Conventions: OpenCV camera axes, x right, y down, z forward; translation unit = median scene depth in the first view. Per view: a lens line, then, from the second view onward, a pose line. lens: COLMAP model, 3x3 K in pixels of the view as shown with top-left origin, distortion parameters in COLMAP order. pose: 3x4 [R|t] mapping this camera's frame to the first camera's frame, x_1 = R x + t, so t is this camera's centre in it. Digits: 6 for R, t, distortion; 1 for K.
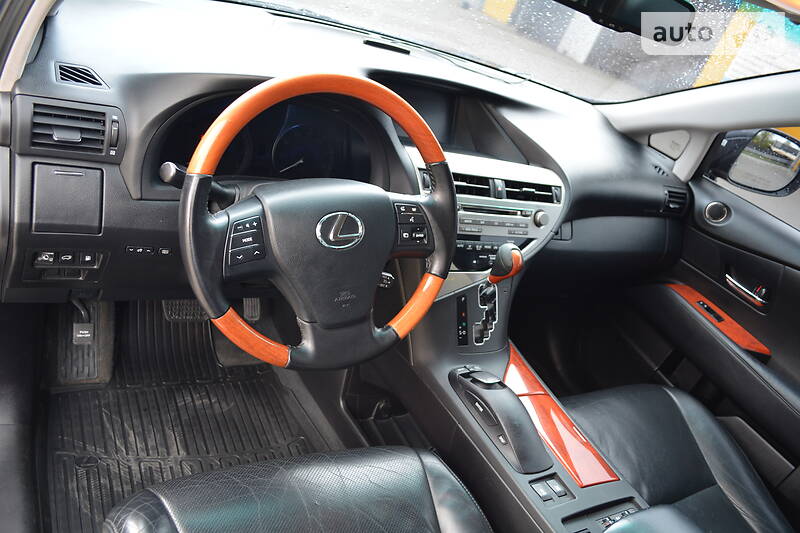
lens RADIAL K [[617.6, 0, 380.3], [0, 617.6, 269.4], [0, 0, 1]] dist [-0.081278, 0.006392]
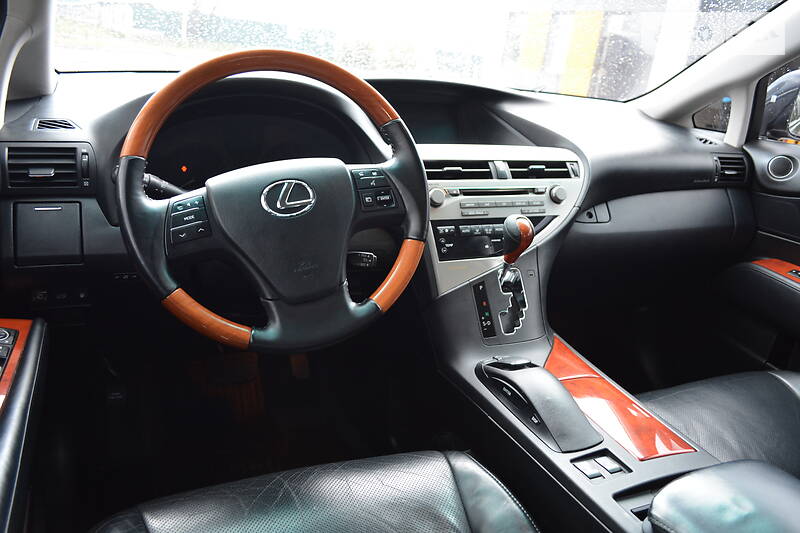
lens RADIAL K [[617.6, 0, 380.3], [0, 617.6, 269.4], [0, 0, 1]] dist [-0.081278, 0.006392]
pose [[0.966033, -0.193489, -0.171294, 0.151551], [0.157220, 0.966126, -0.204650, 0.184747], [0.205089, 0.170768, 0.963731, 0.089680]]
